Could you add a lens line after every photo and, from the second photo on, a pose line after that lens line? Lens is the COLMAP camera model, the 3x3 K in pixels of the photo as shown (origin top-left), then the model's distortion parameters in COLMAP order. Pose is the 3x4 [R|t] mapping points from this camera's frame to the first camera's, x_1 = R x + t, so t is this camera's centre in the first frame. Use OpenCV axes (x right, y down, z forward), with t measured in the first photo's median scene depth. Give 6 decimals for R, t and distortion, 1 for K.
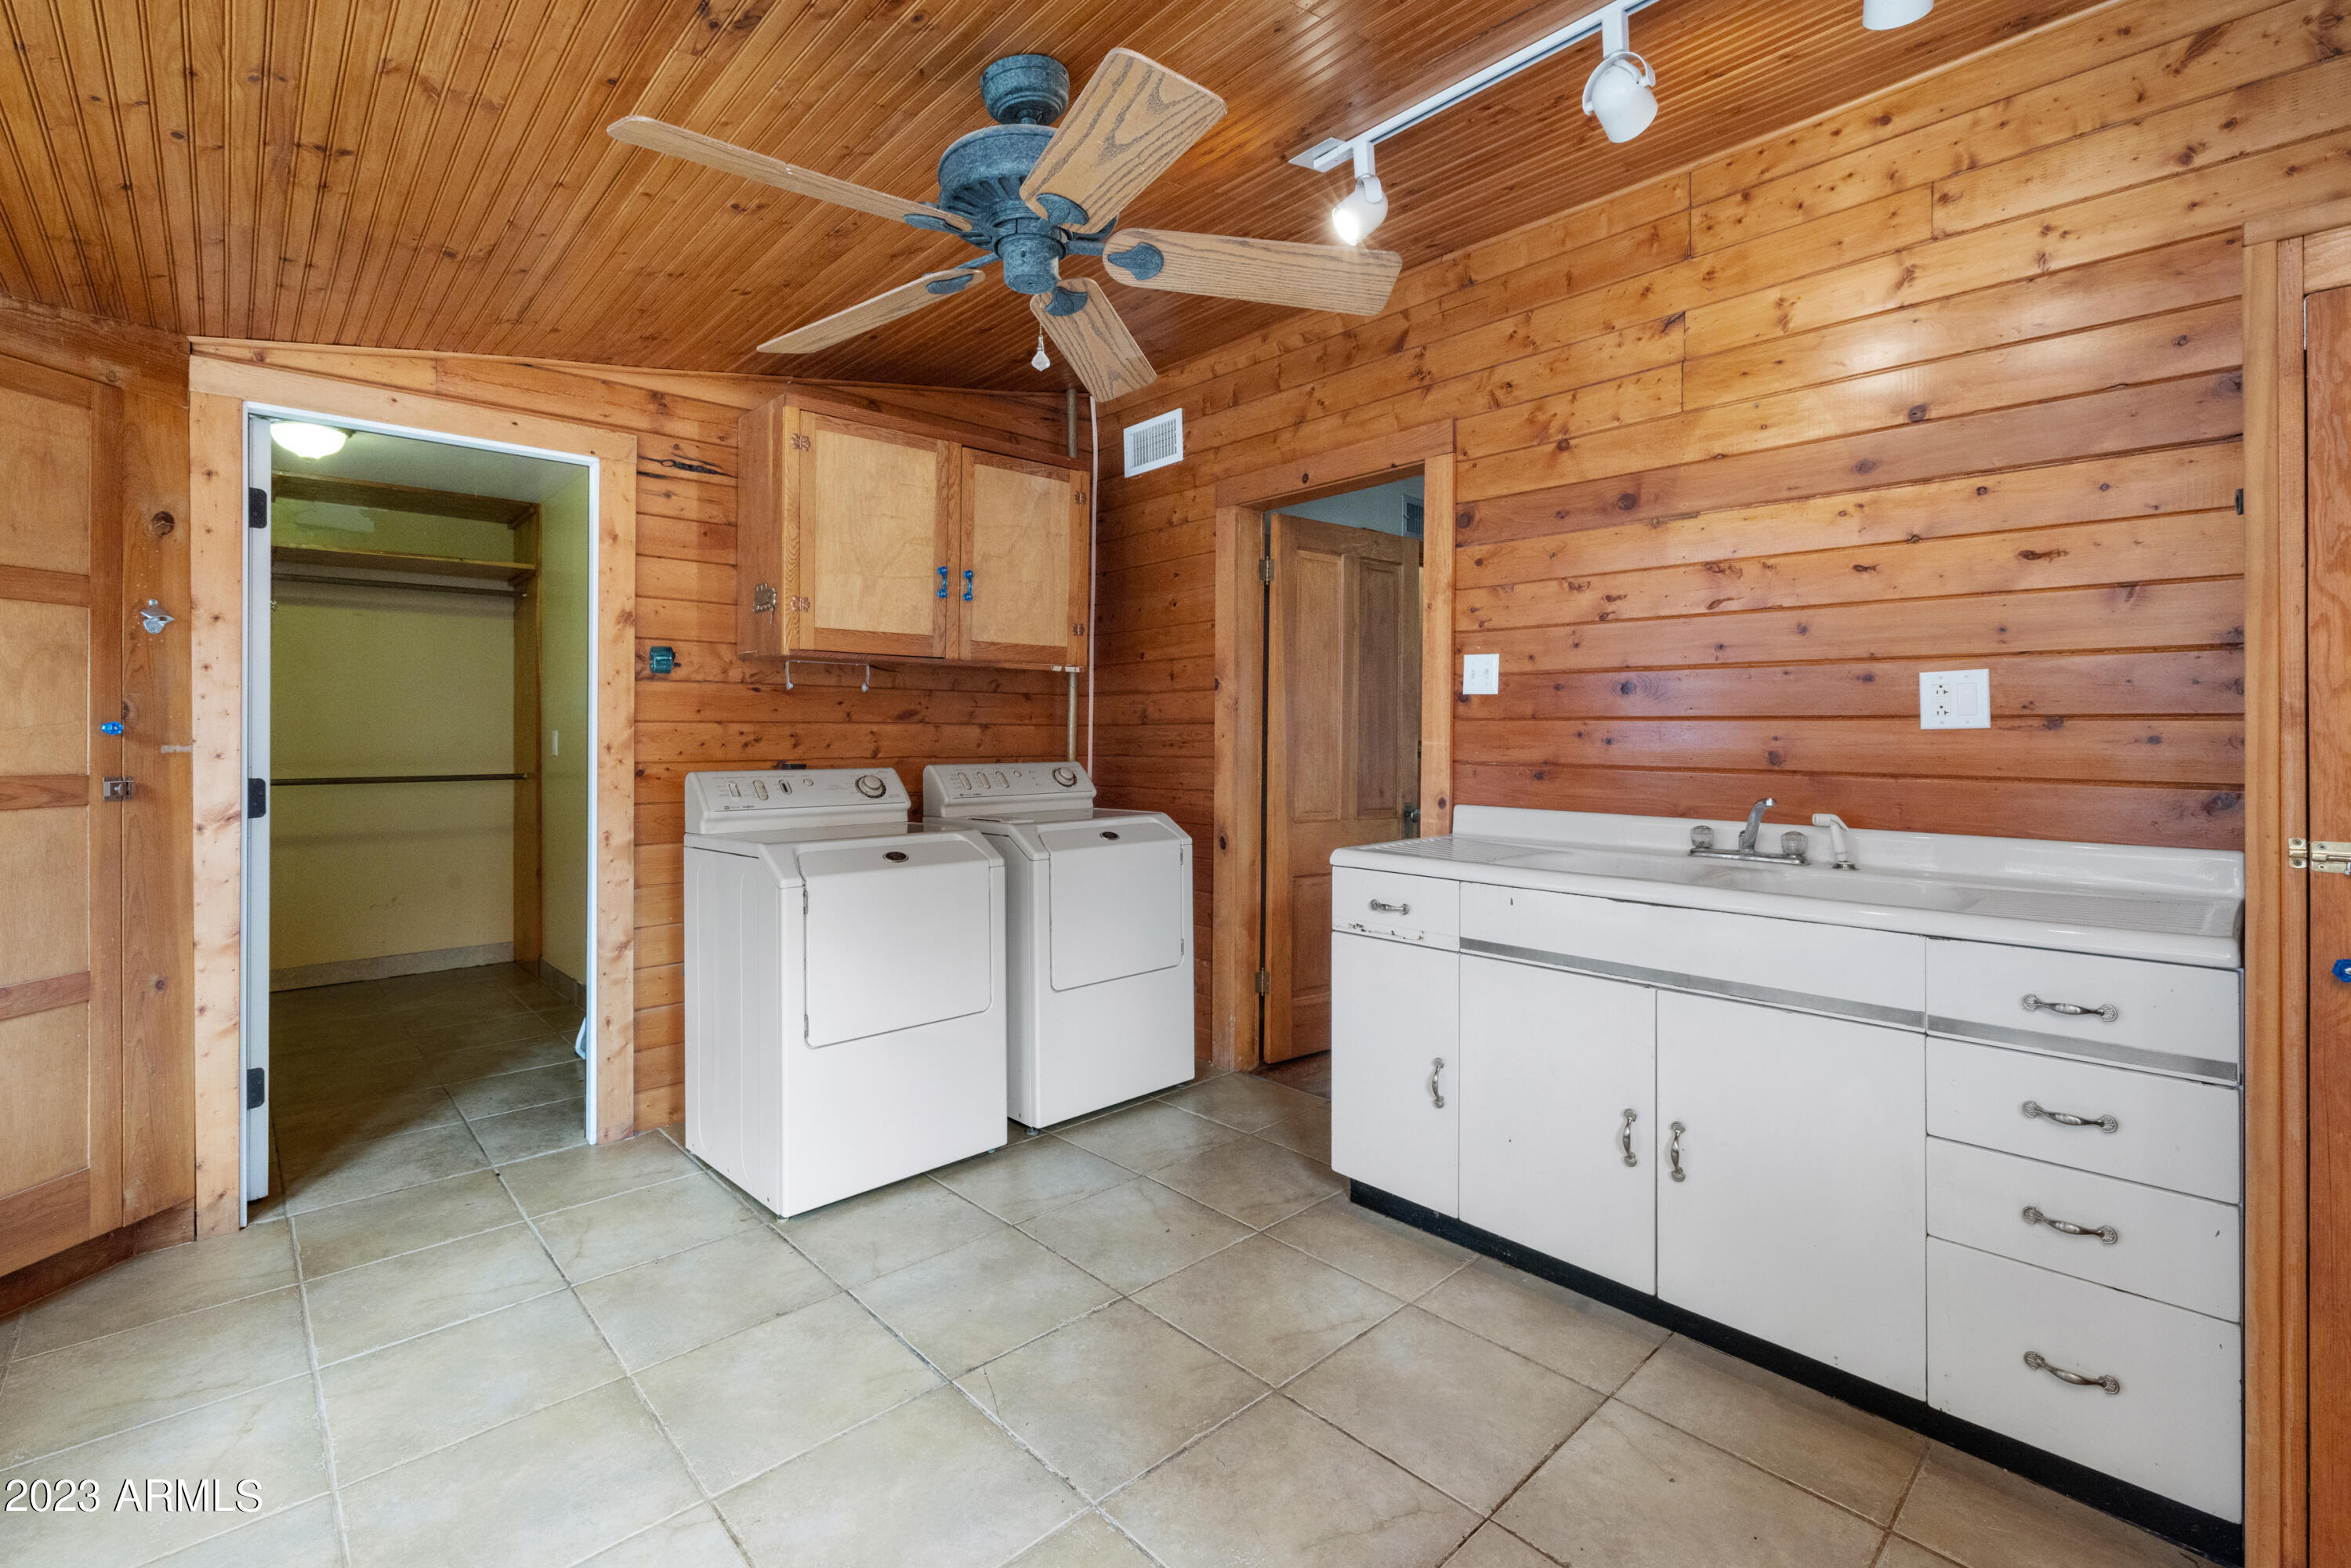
lens RADIAL K [[1018.8, 0, 1164.9], [0, 1018.8, 733.2], [0, 0, 1]] dist [0.003237, 0.000461]
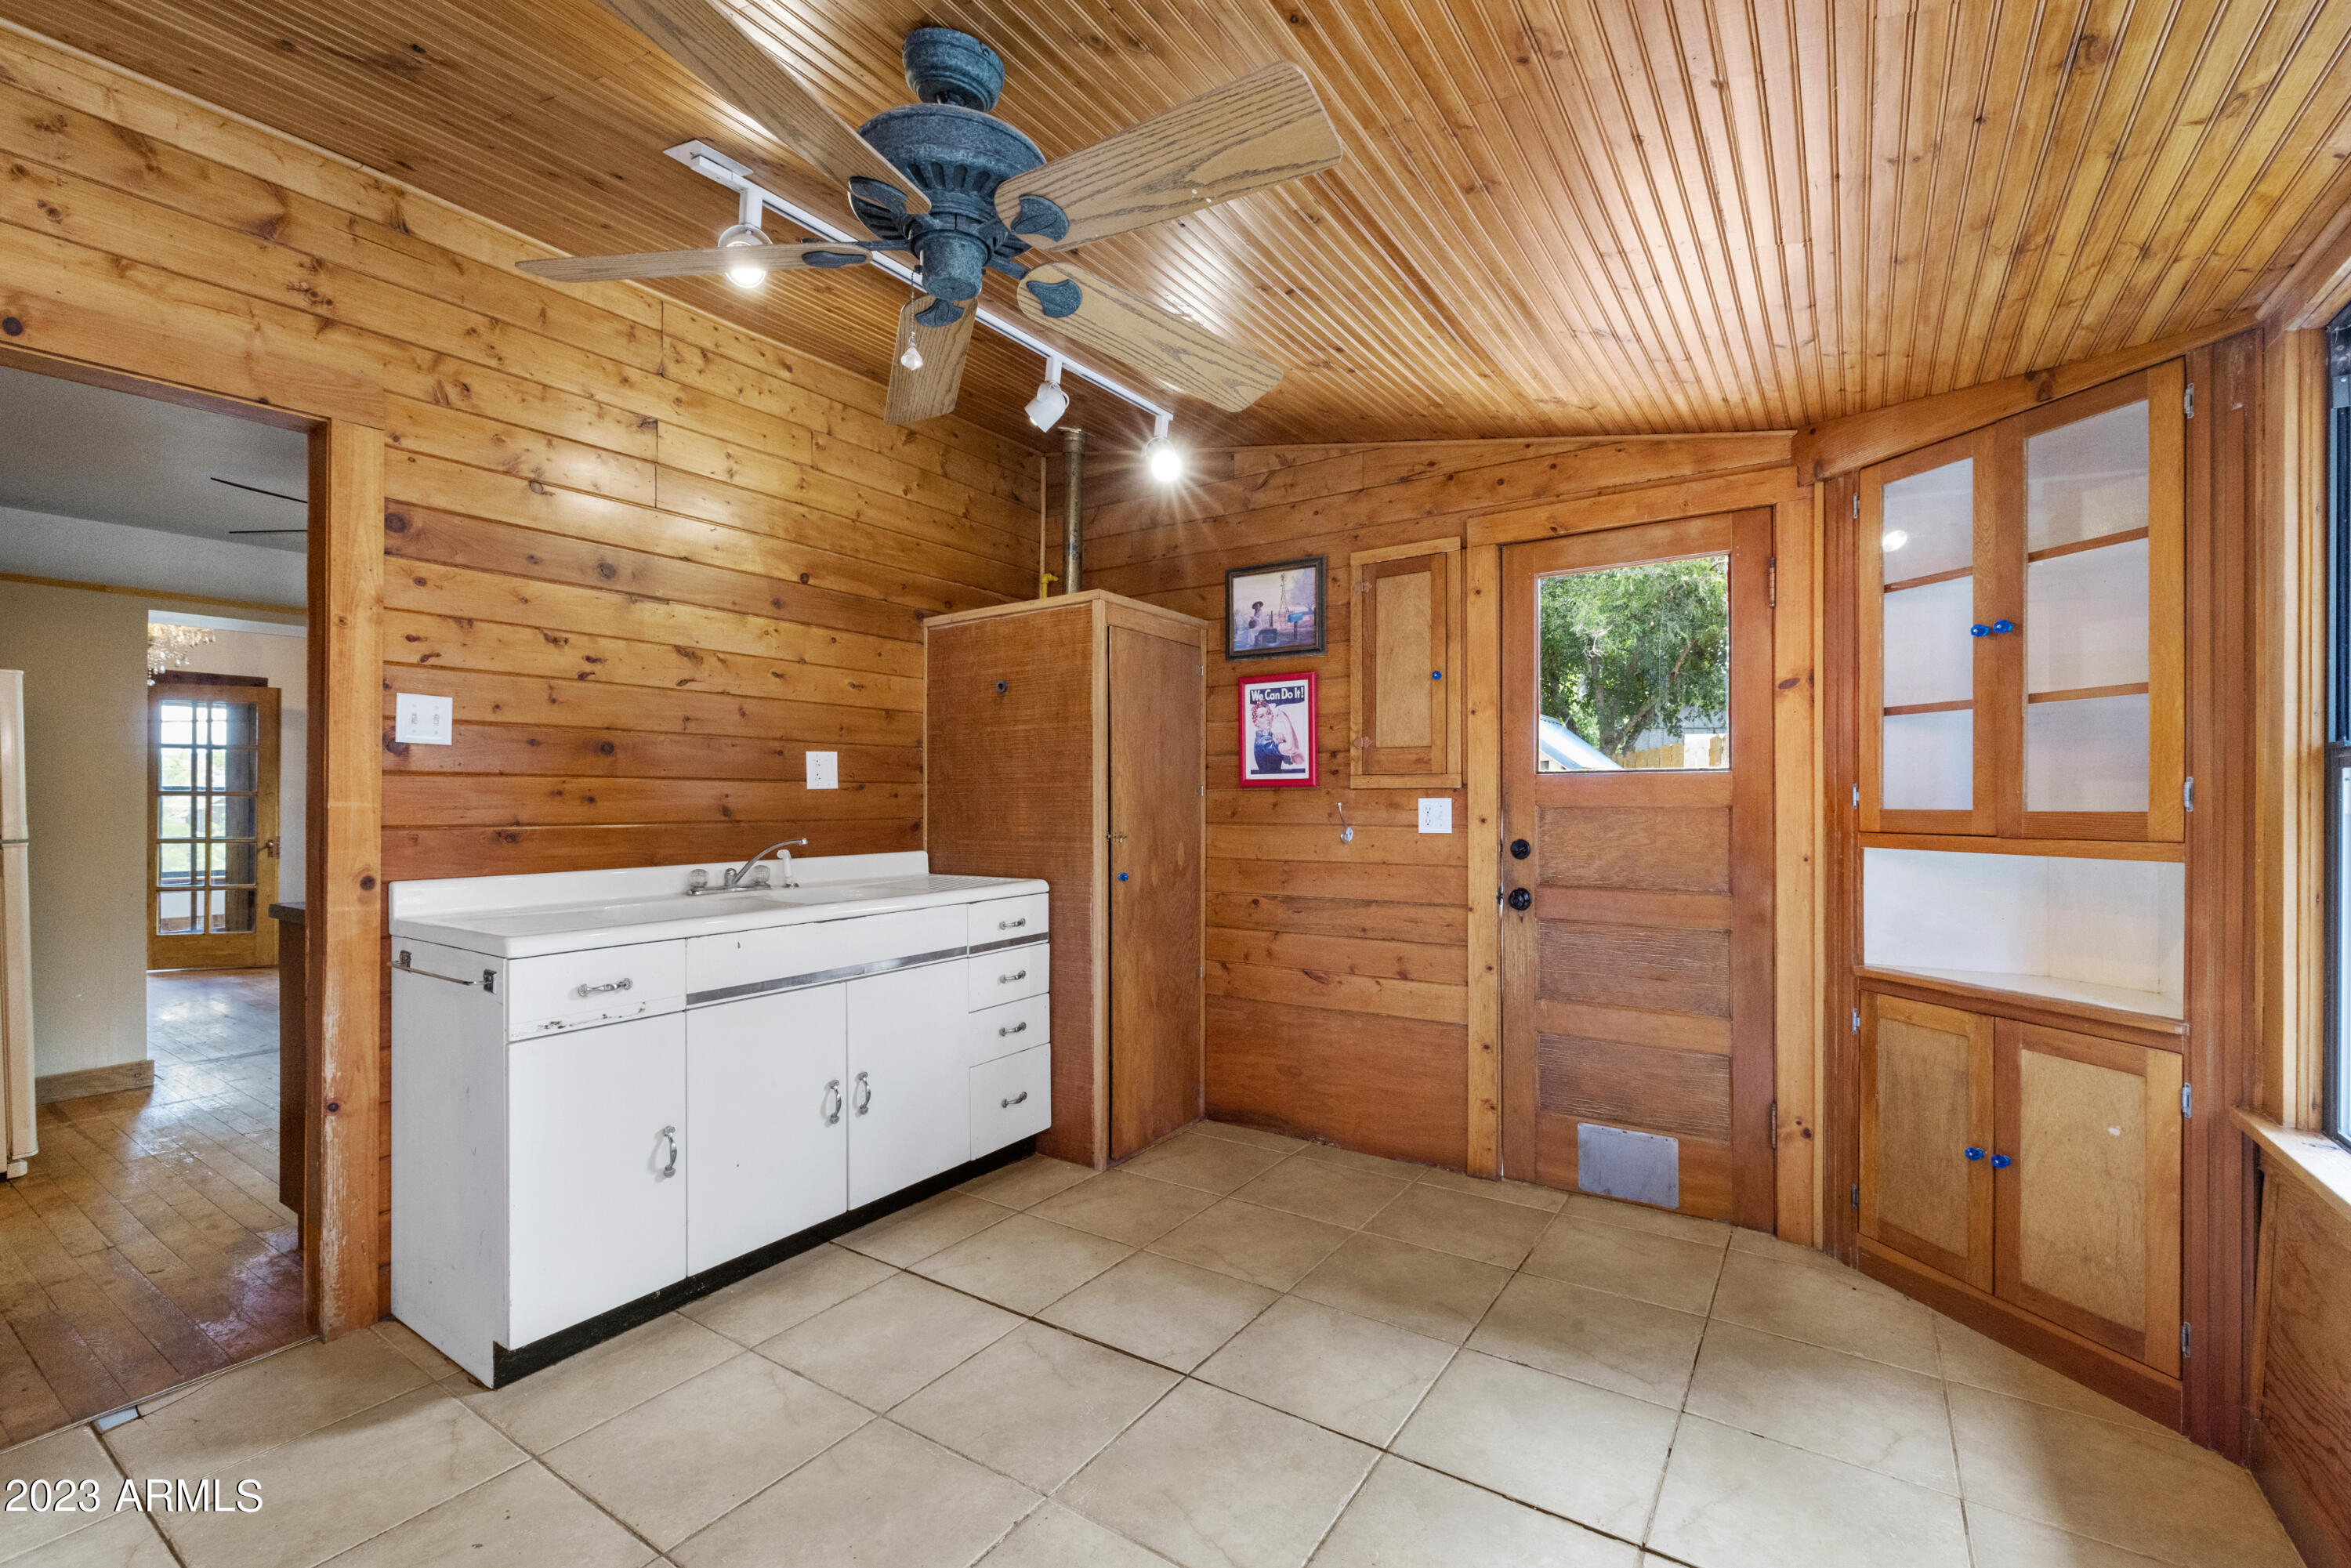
lens RADIAL K [[1018.8, 0, 1179.5], [0, 1018.8, 790.7], [0, 0, 1]] dist [0.003237, 0.000461]
pose [[-0.225968, 0.003681, 0.974128, -0.768233], [0.002354, 0.999992, -0.003233, 0.004306], [-0.974132, 0.001563, -0.225974, 0.729416]]
